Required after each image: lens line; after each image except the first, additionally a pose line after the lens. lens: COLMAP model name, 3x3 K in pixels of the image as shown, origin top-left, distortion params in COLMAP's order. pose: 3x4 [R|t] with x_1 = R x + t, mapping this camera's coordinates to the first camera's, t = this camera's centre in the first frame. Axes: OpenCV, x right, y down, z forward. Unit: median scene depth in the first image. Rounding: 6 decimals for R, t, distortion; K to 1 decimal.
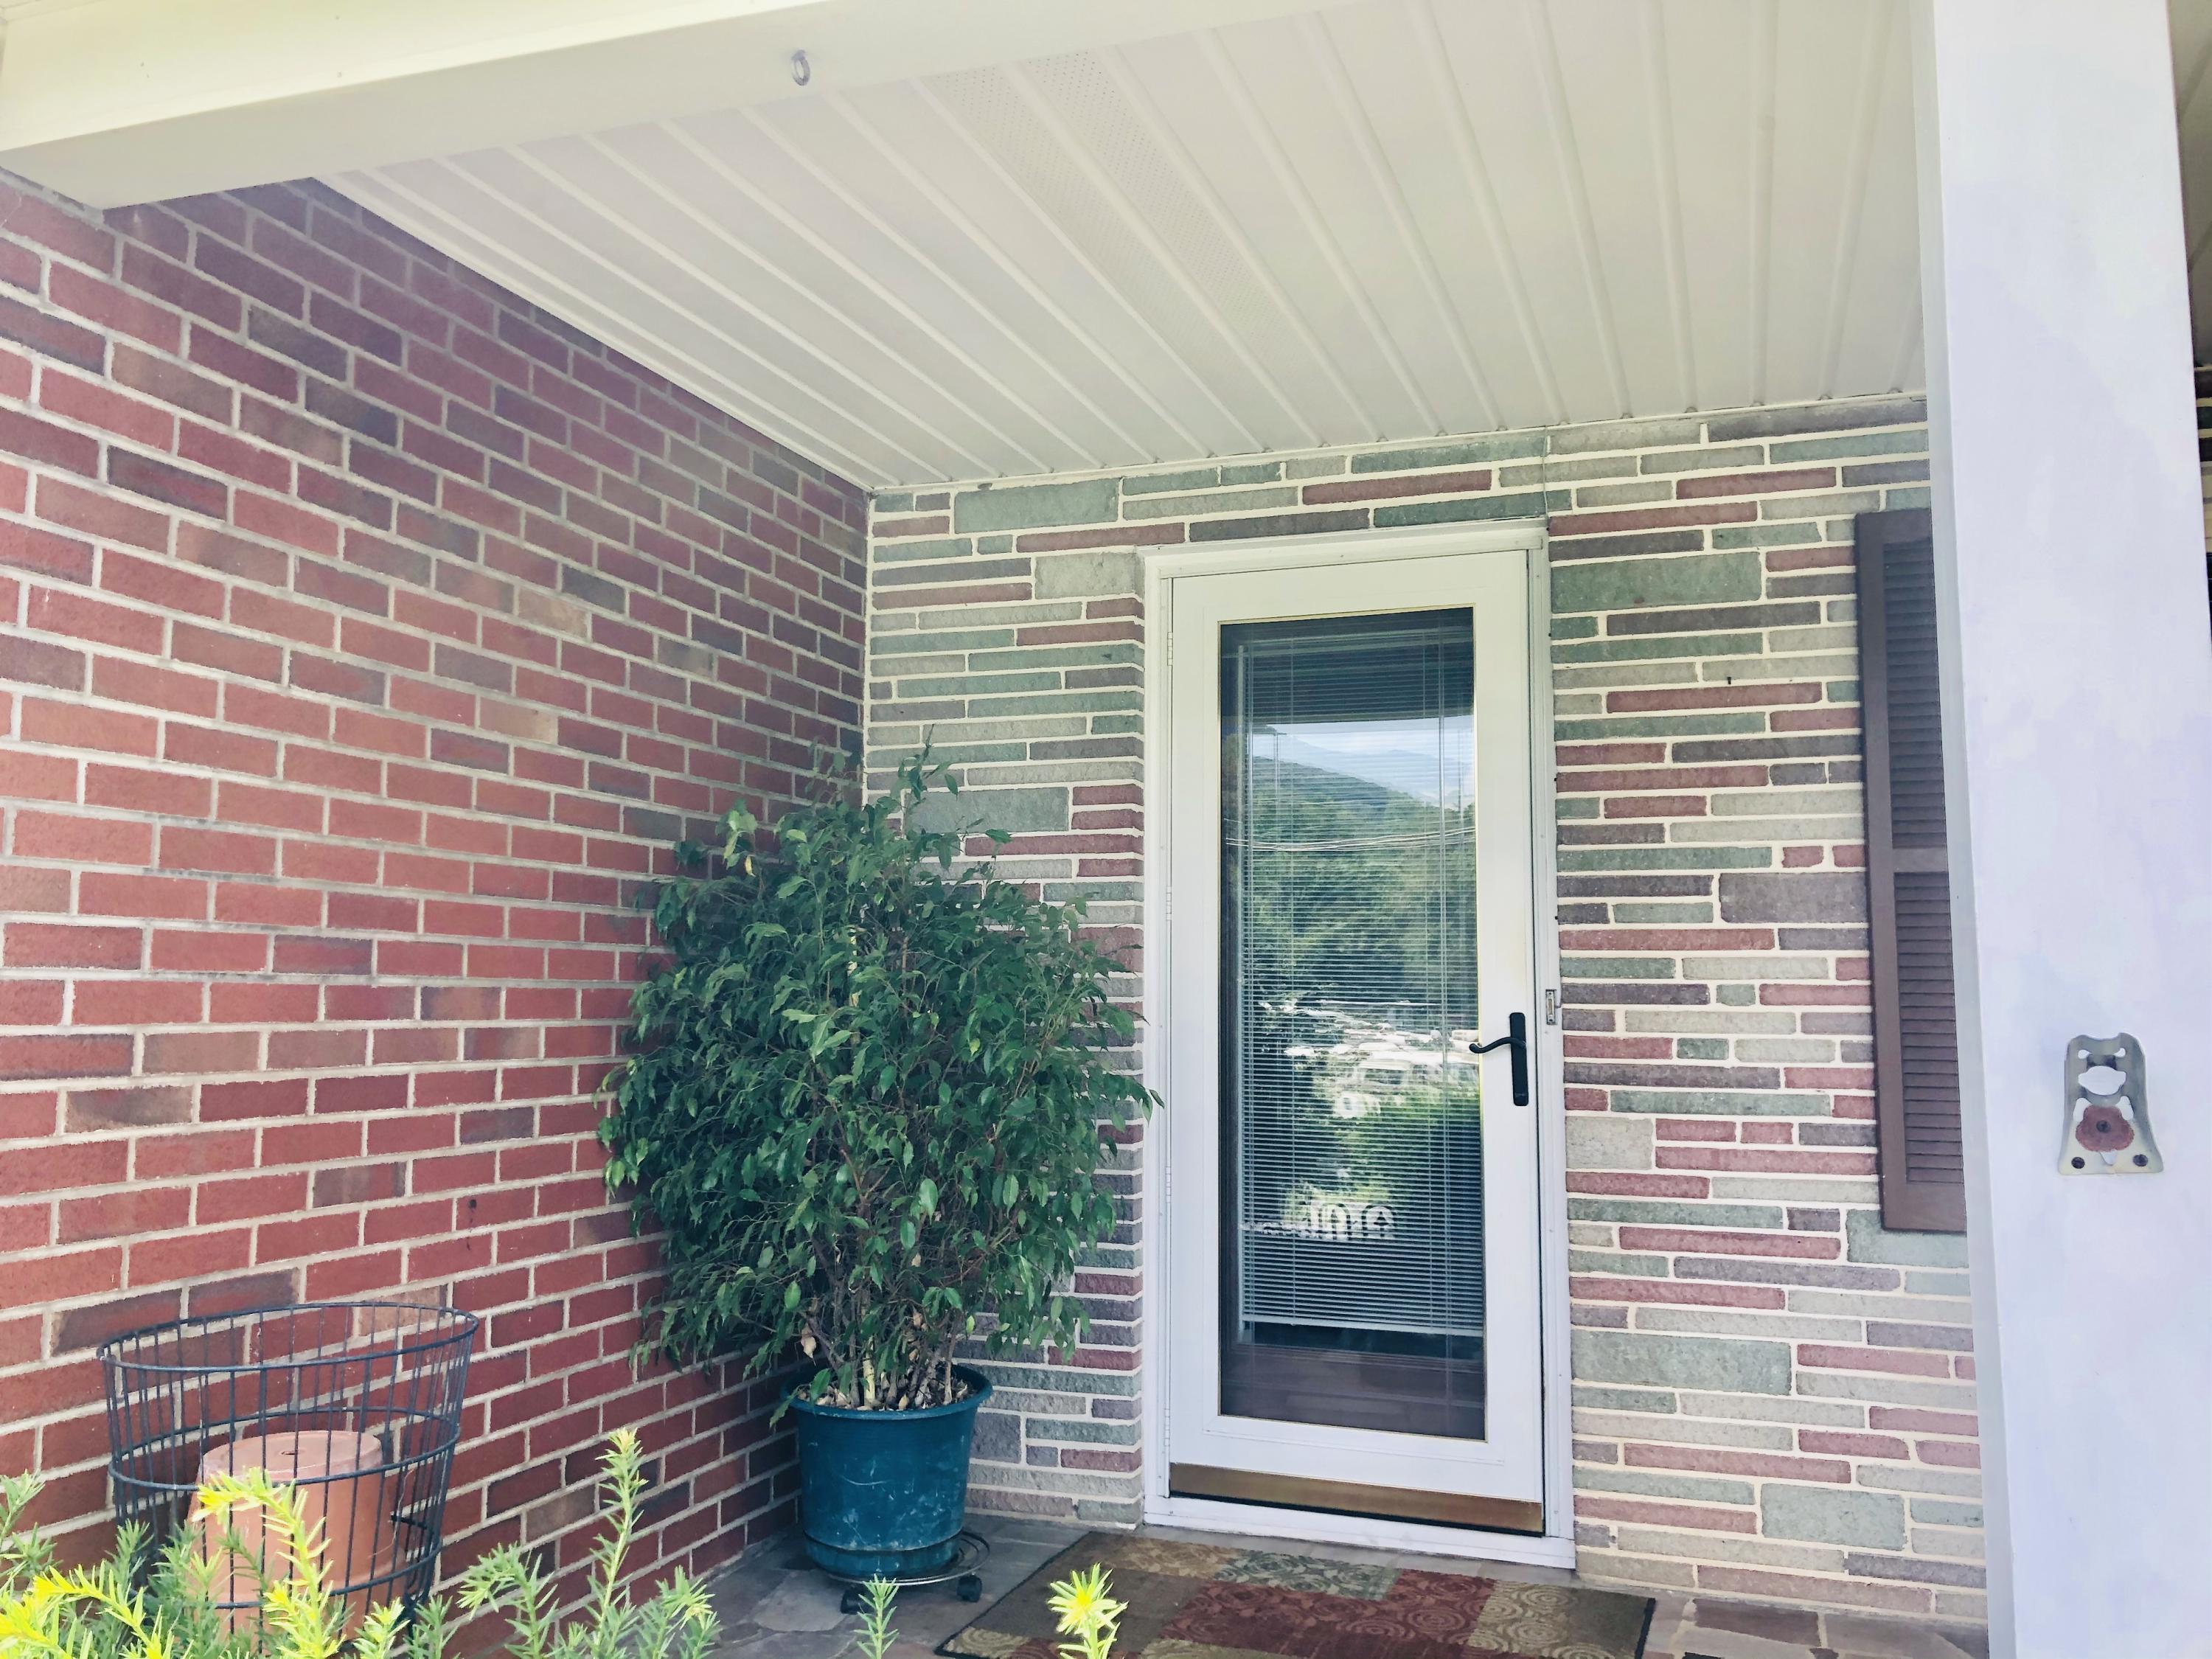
lens RADIAL K [[1842.4, 0, 1106.0], [0, 1842.4, 771.2], [0, 0, 1]] dist [0.078408, -0.133713]
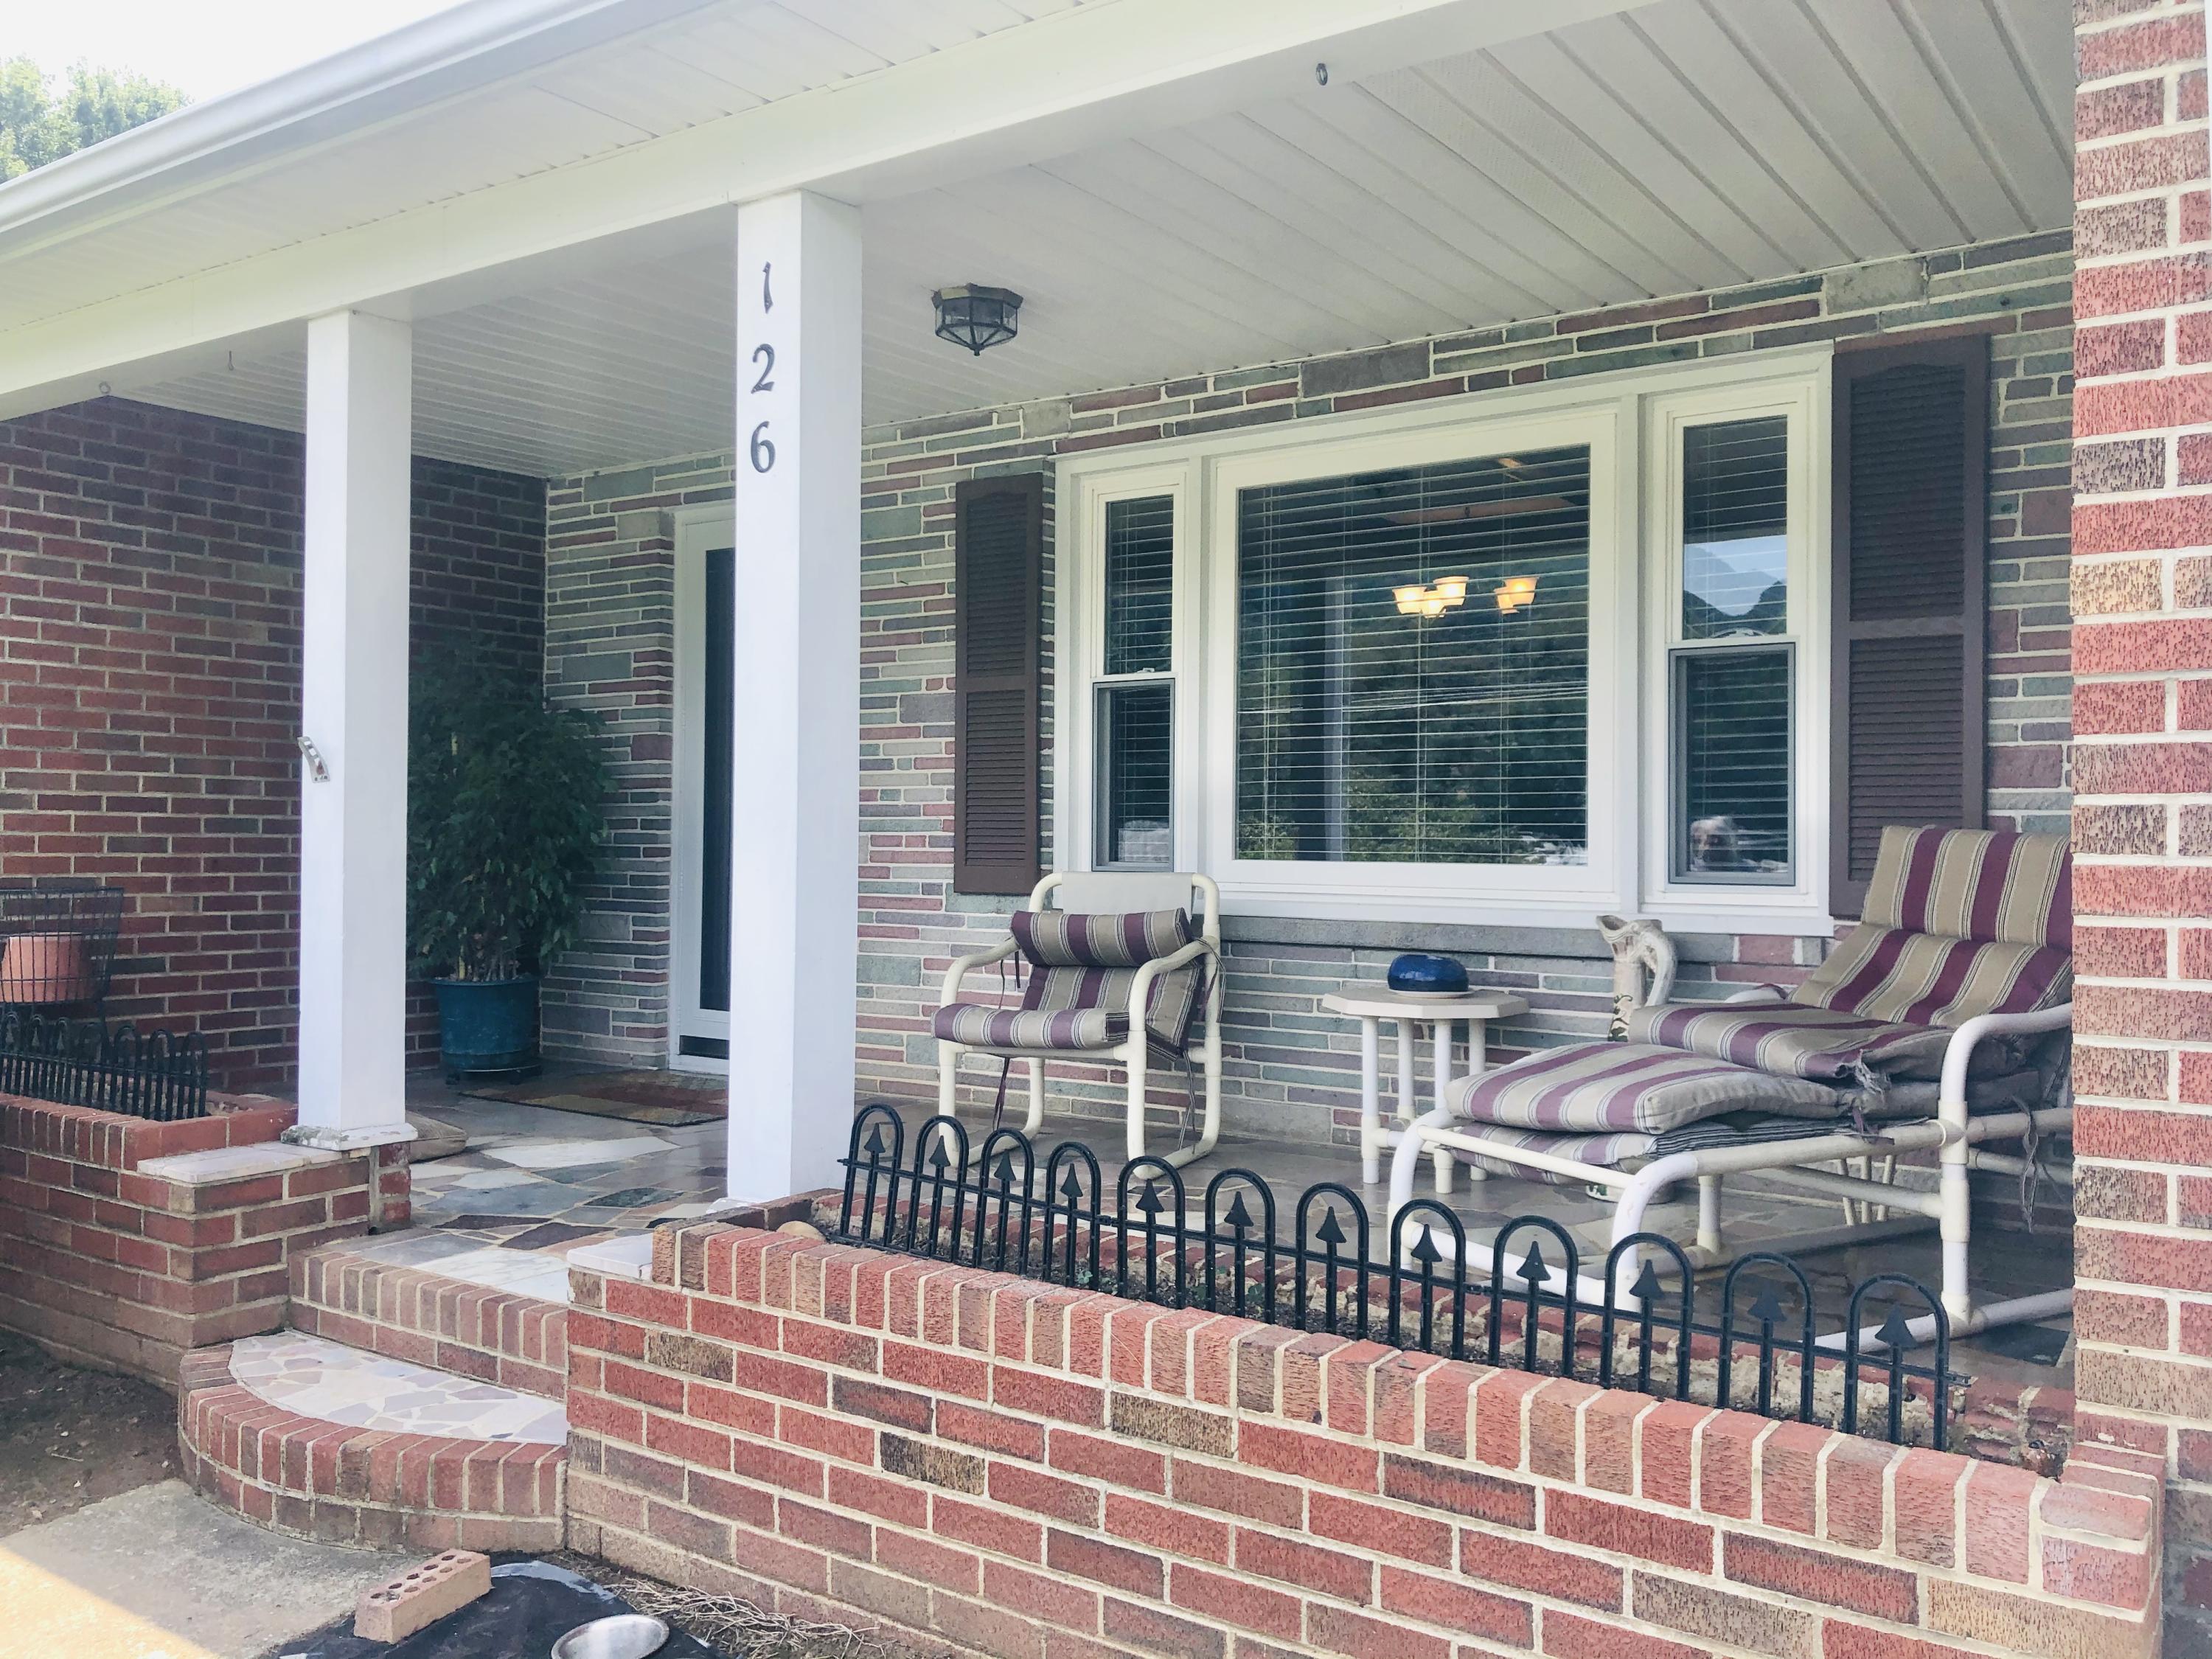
lens RADIAL K [[1842.4, 0, 1106.0], [0, 1842.4, 771.2], [0, 0, 1]] dist [0.078408, -0.133713]
pose [[0.961368, -0.008209, -0.275145, 1.001022], [0.031351, 0.996317, 0.079816, -0.005264], [0.273476, -0.085358, 0.958084, -0.610213]]
